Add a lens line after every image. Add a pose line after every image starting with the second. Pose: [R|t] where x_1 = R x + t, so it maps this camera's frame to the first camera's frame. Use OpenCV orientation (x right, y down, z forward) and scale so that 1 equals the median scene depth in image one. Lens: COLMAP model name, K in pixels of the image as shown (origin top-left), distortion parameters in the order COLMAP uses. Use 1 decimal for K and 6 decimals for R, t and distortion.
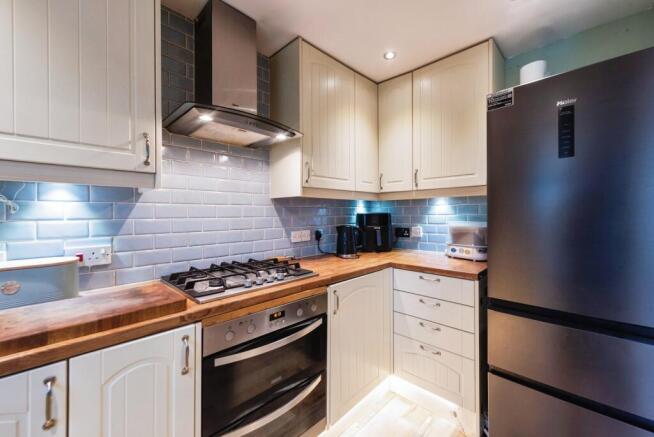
lens RADIAL K [[261.8, 0, 326.7], [0, 261.8, 214.2], [0, 0, 1]] dist [0.004352, -0.000018]
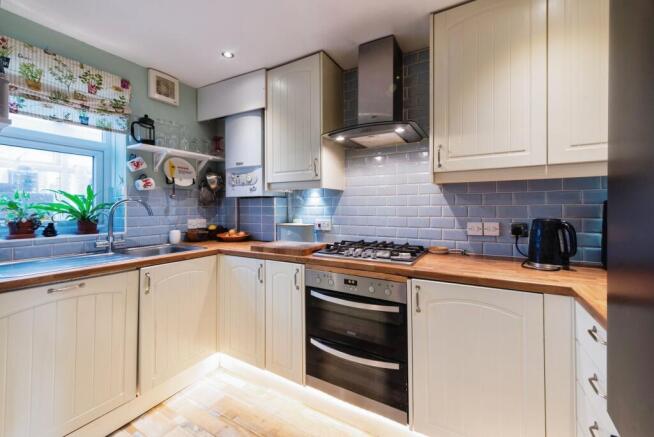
lens RADIAL K [[261.8, 0, 341.5], [0, 261.8, 208.0], [0, 0, 1]] dist [0.004352, -0.000018]
pose [[0.279463, 0.010538, -0.960099, 0.899556], [0.003798, 0.999920, 0.012080, 0.010114], [0.960149, -0.007022, 0.279401, 0.538125]]
